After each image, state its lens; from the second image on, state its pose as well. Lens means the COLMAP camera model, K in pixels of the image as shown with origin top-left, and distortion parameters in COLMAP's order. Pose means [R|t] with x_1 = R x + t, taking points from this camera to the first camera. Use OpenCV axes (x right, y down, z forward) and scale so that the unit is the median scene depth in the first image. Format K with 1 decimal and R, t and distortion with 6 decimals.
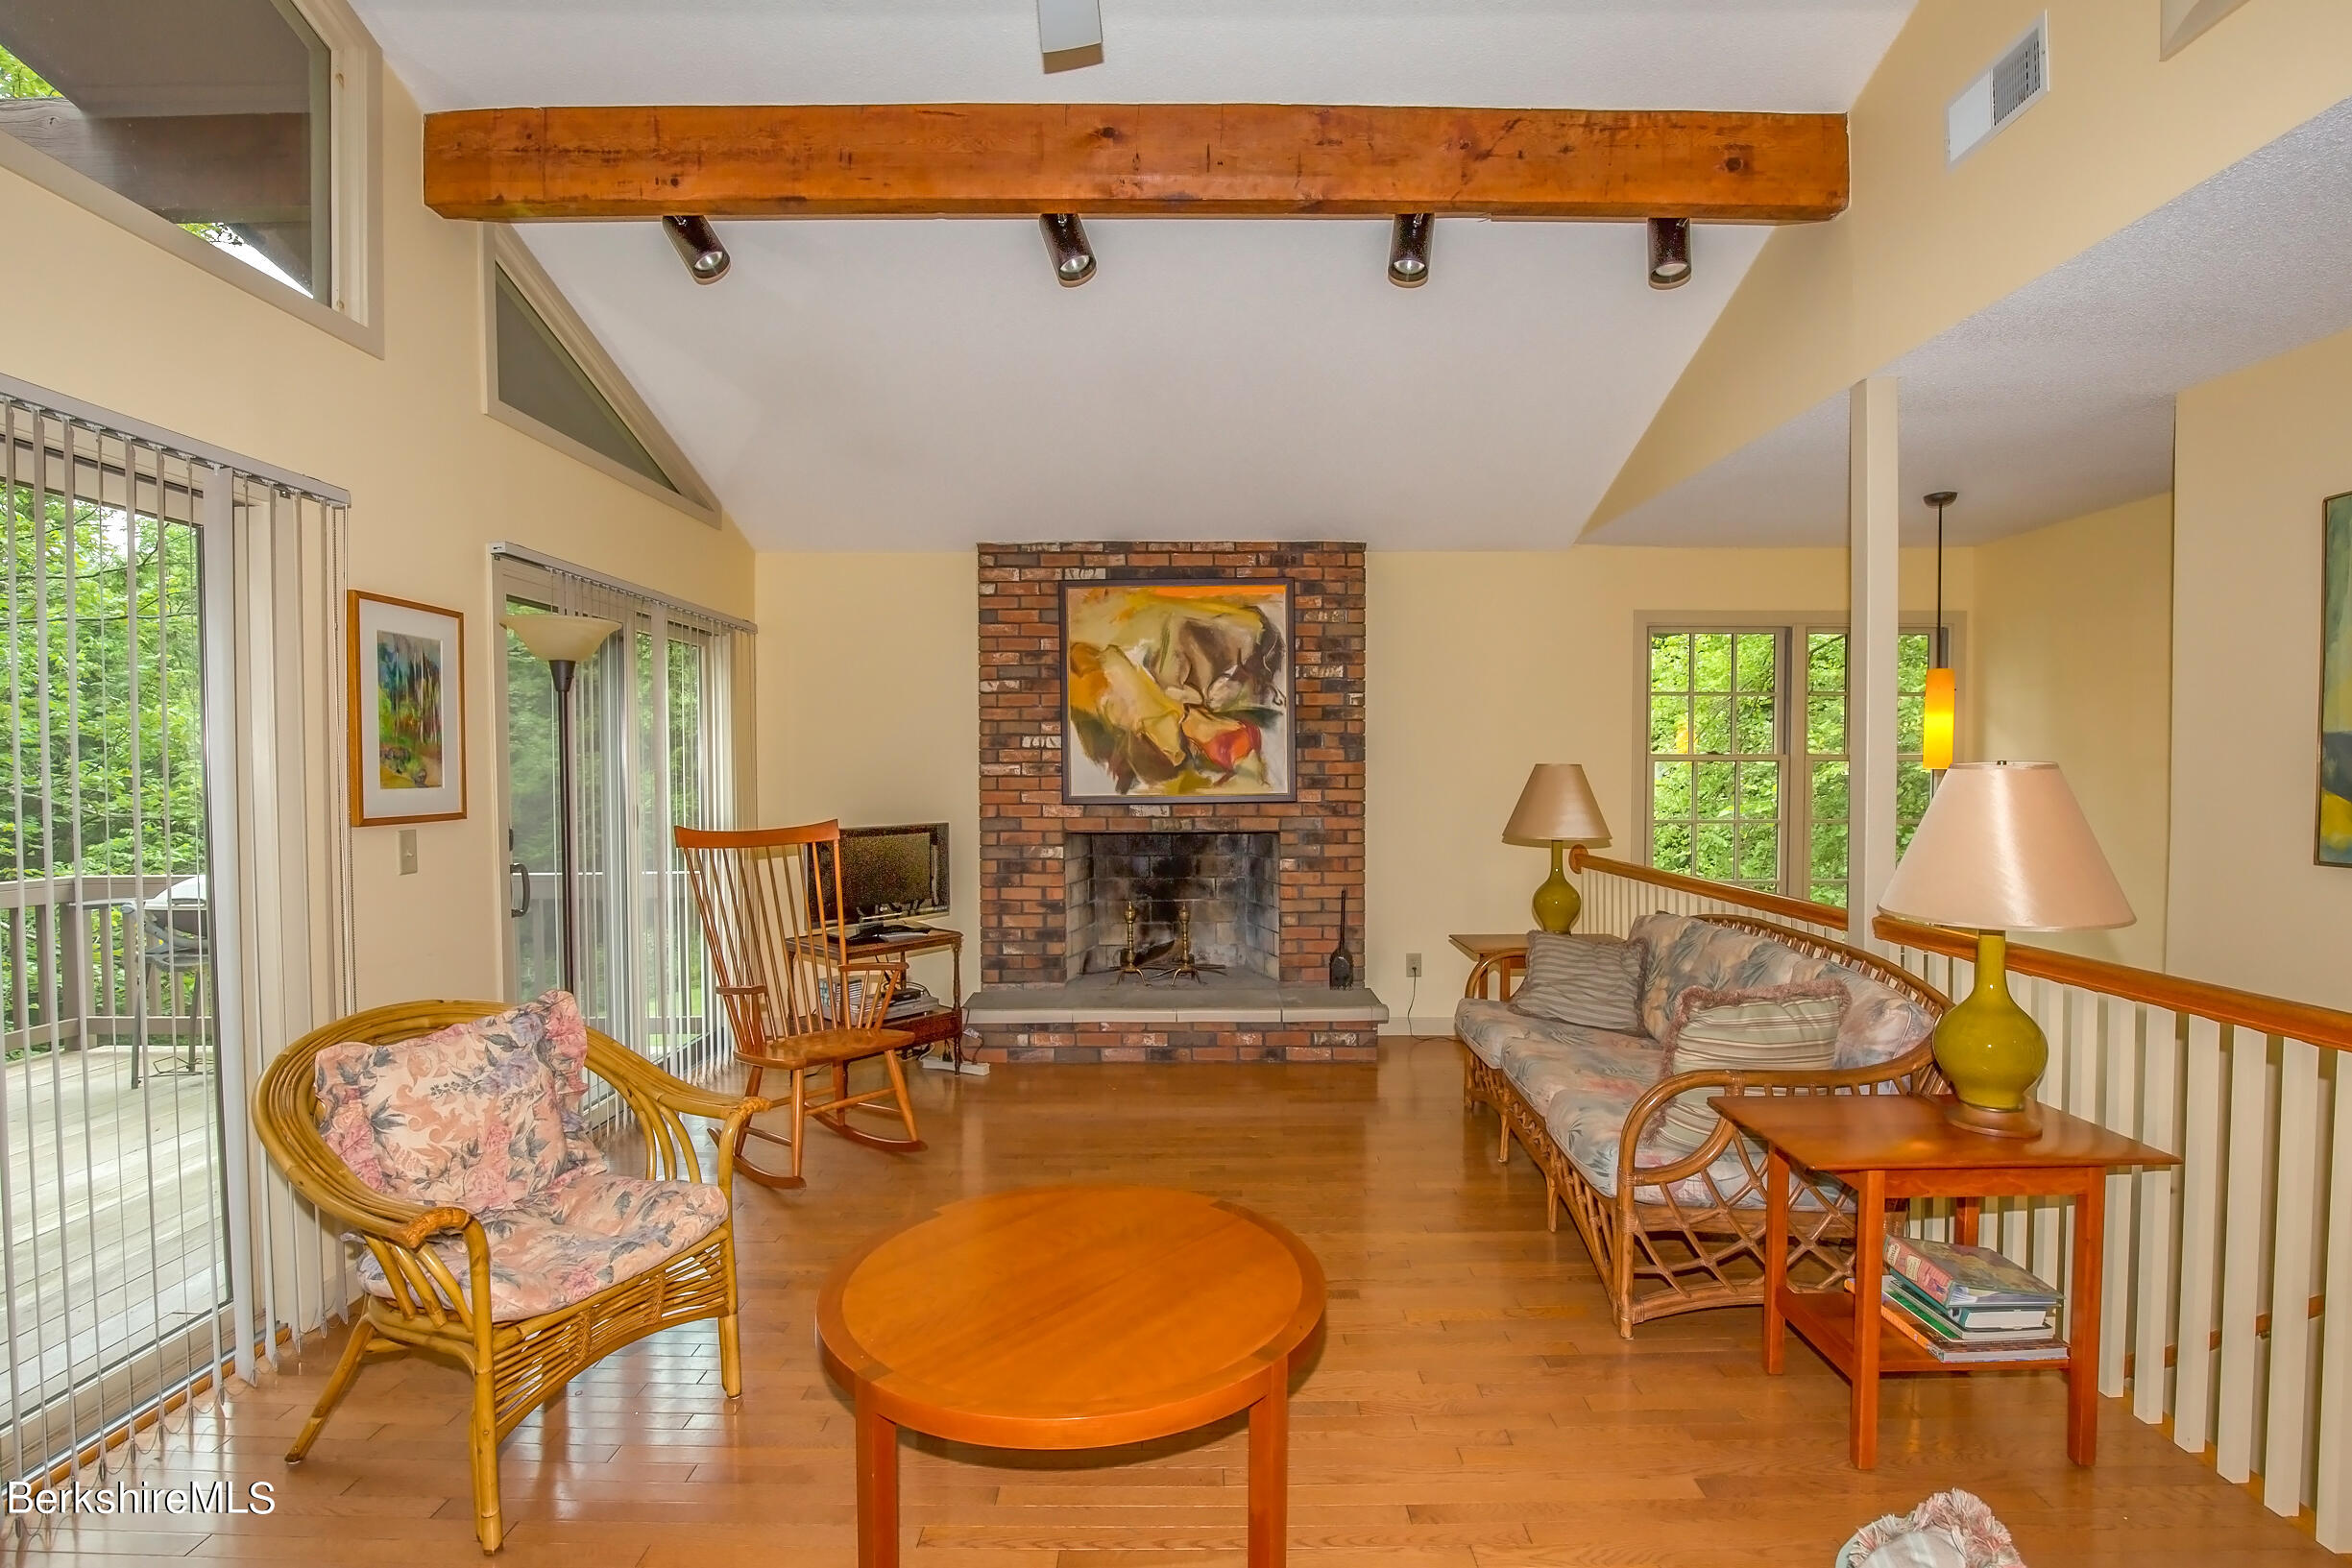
lens RADIAL K [[1107.6, 0, 1170.6], [0, 1107.6, 796.8], [0, 0, 1]] dist [-0.029266, 0.003692]
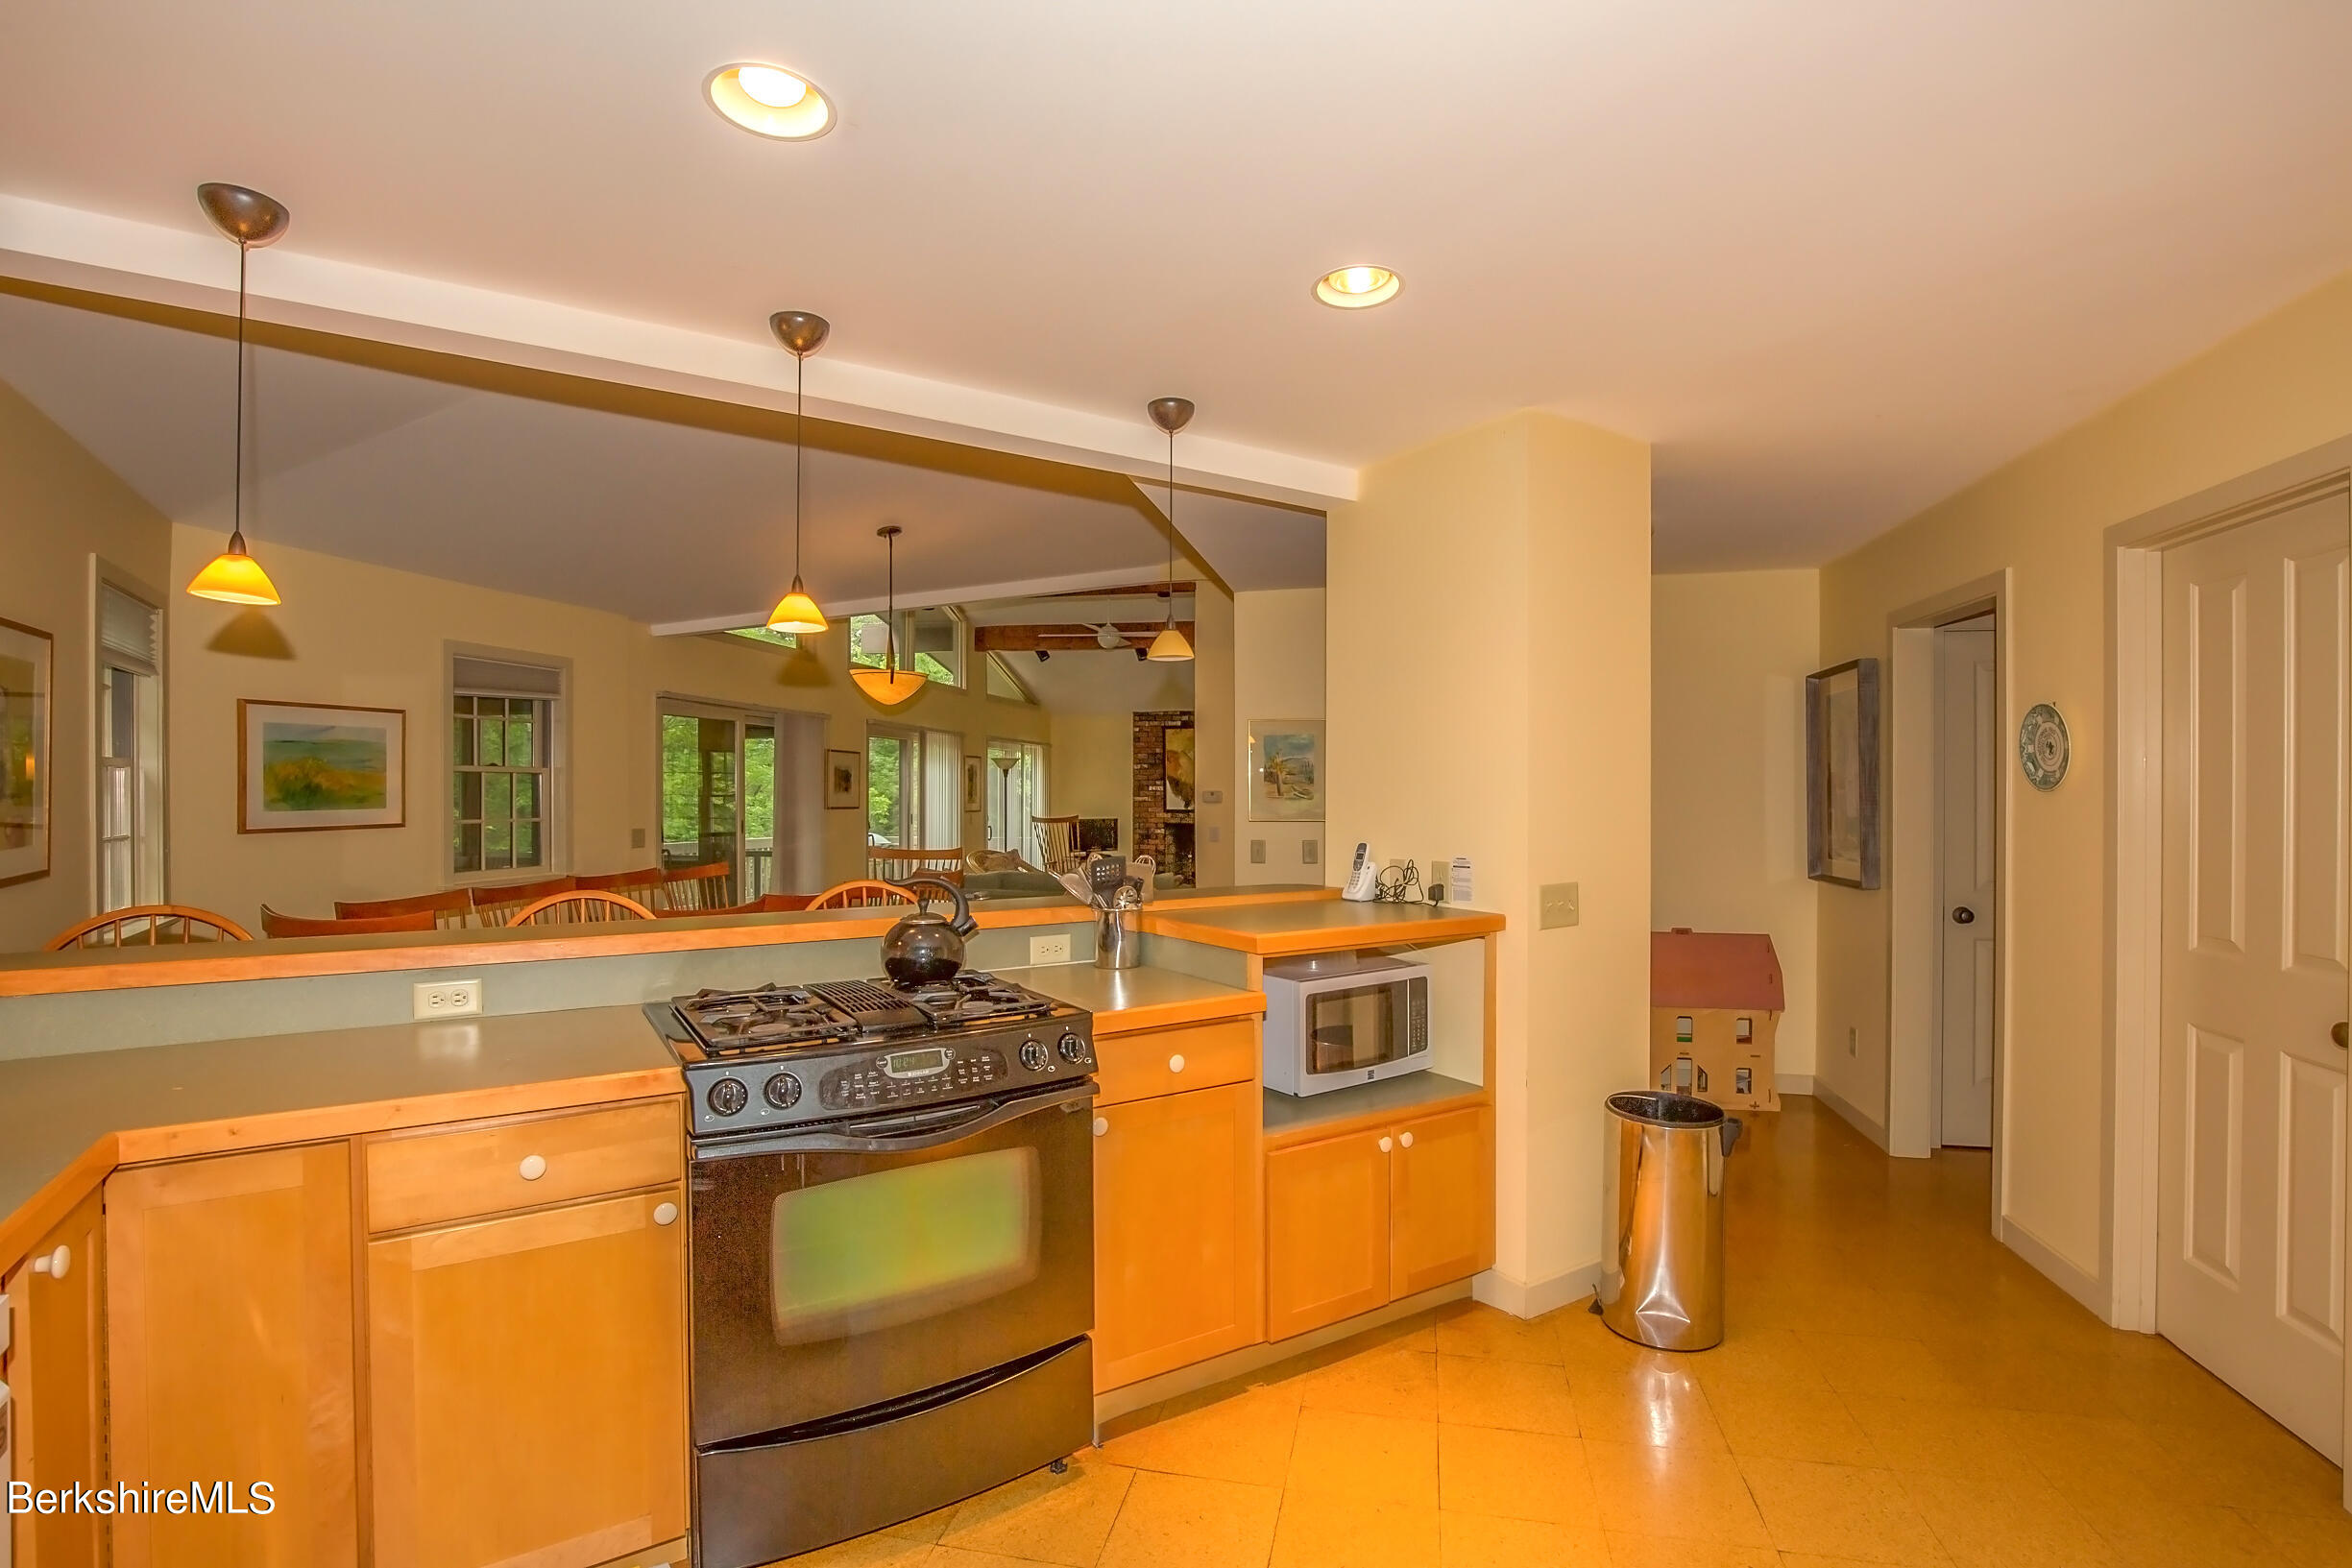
lens RADIAL K [[1107.6, 0, 1183.6], [0, 1107.6, 793.5], [0, 0, 1]] dist [-0.029266, 0.003692]
pose [[0.977609, 0.002946, -0.210411, 0.546877], [-0.009515, 0.999498, -0.030212, 0.045023], [0.210216, 0.031537, 0.977146, -1.688494]]
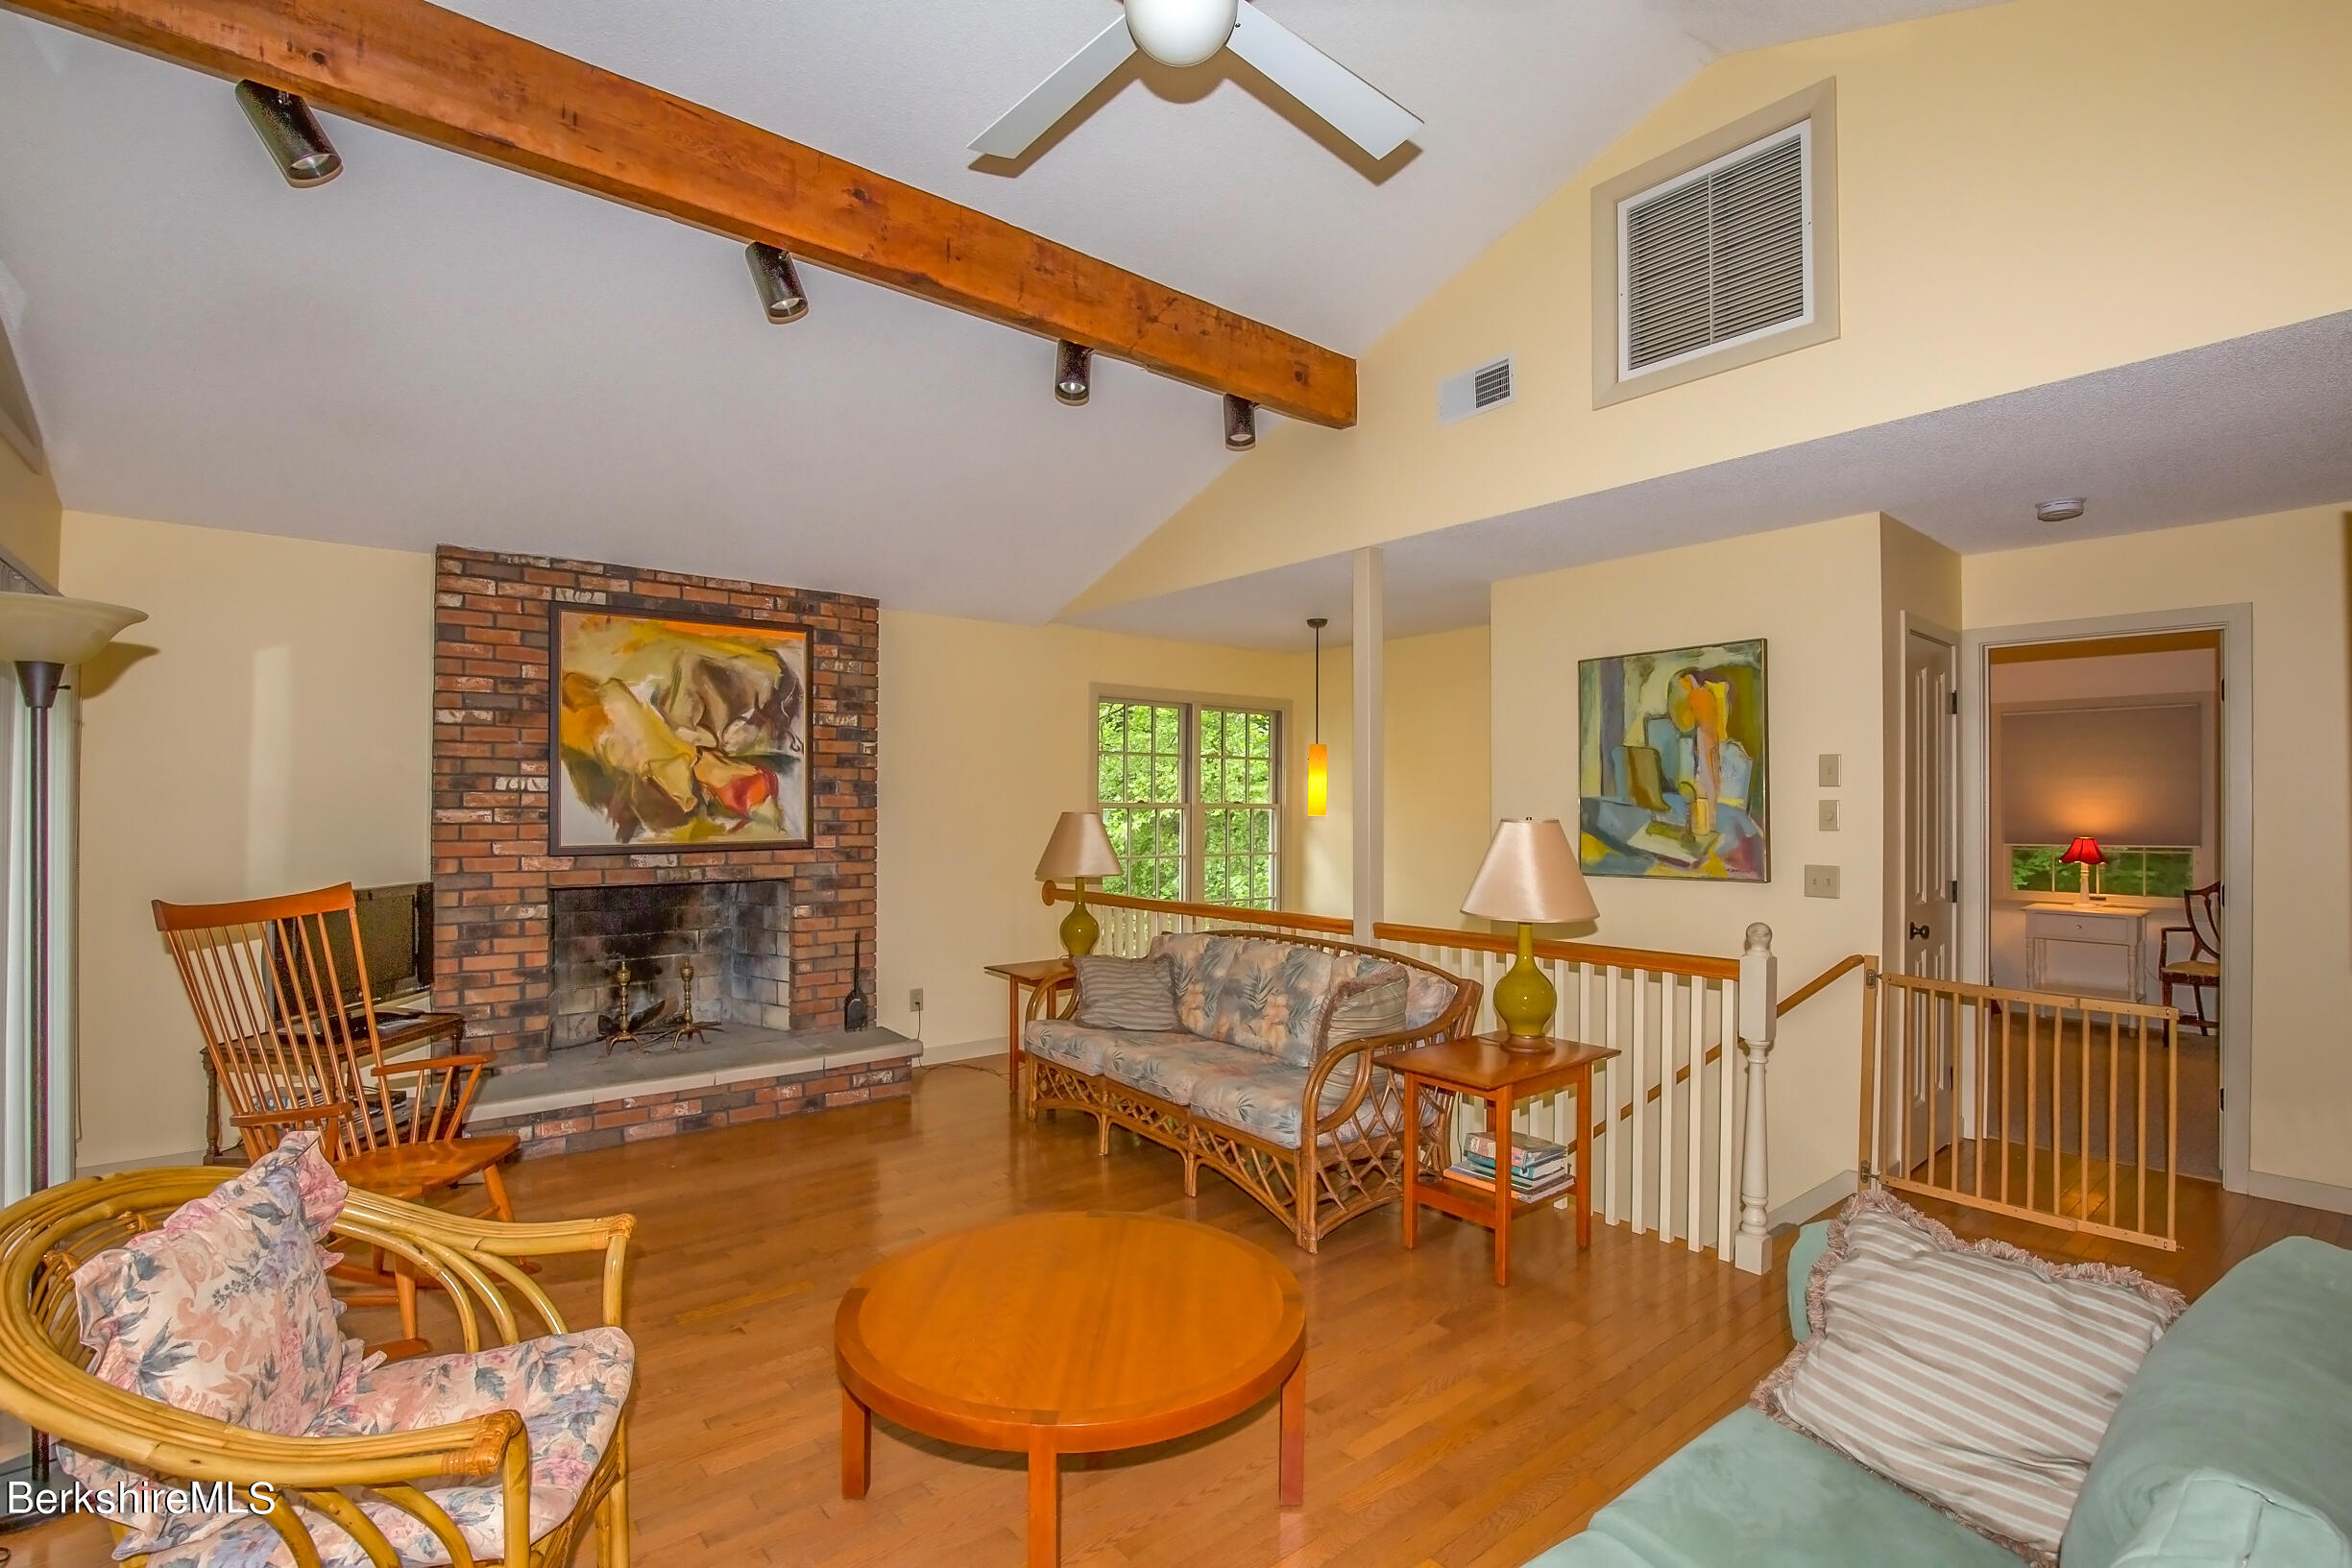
lens RADIAL K [[1107.6, 0, 1111.9], [0, 1107.6, 792.6], [0, 0, 1]] dist [-0.029266, 0.003692]
pose [[0.783906, 0.010951, 0.620783, -0.320682], [0.012315, 0.999373, -0.033181, -0.009927], [-0.620757, 0.033656, 0.783280, 0.050249]]
